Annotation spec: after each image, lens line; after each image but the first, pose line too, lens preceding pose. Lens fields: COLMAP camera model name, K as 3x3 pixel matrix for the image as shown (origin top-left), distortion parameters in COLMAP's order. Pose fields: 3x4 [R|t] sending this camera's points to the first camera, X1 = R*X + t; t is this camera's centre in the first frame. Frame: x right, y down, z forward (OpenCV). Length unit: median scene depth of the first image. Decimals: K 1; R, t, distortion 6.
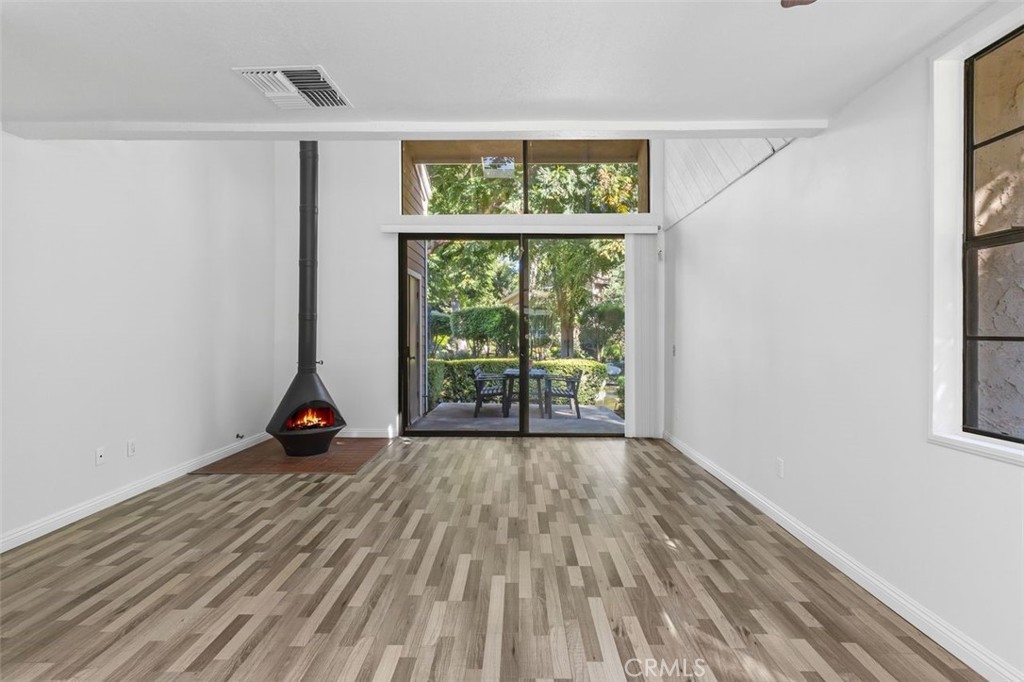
lens RADIAL K [[474.8, 0, 517.7], [0, 474.8, 332.9], [0, 0, 1]] dist [0.009828, -0.001657]
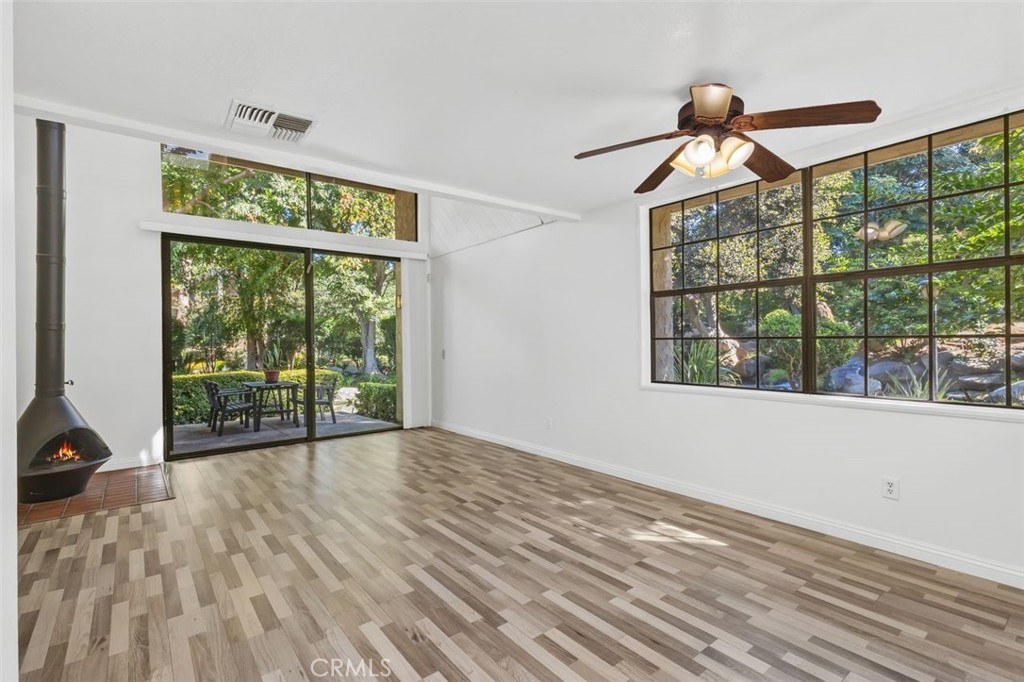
lens RADIAL K [[474.8, 0, 509.4], [0, 474.8, 328.0], [0, 0, 1]] dist [0.009828, -0.001657]
pose [[0.783034, 0.001675, 0.621977, -0.451936], [0.019369, 0.999446, -0.027077, 0.008443], [-0.621678, 0.033249, 0.782567, -0.138493]]
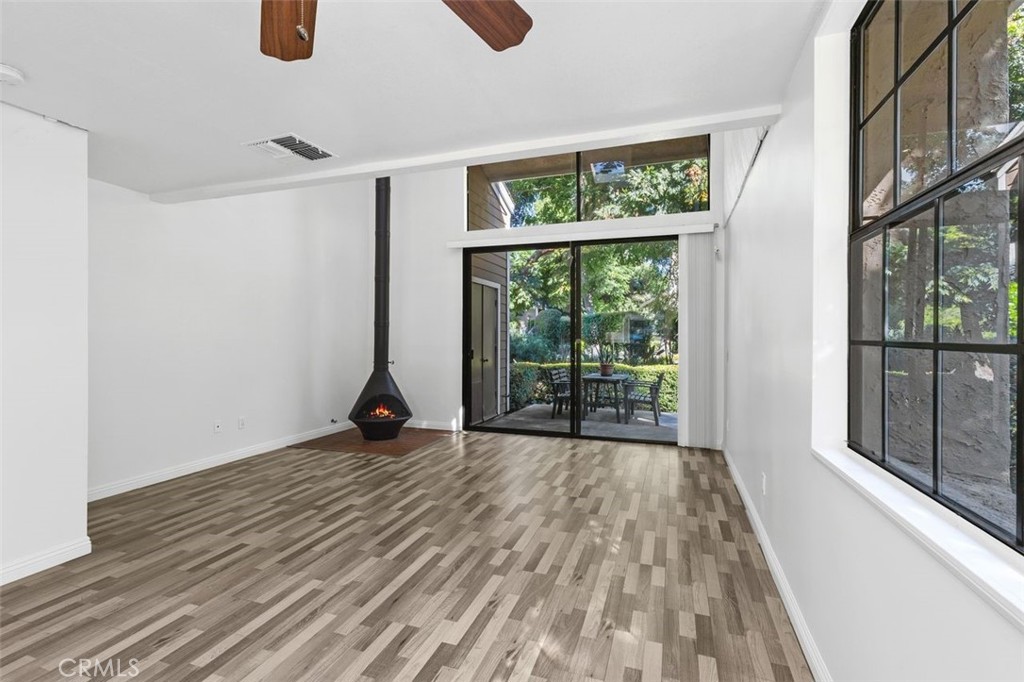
lens RADIAL K [[474.8, 0, 513.0], [0, 474.8, 331.9], [0, 0, 1]] dist [0.009828, -0.001657]
pose [[0.946358, -0.003852, -0.323098, 0.333305], [-0.000572, 0.999907, -0.013597, 0.003736], [0.323121, 0.013053, 0.946268, -0.024166]]
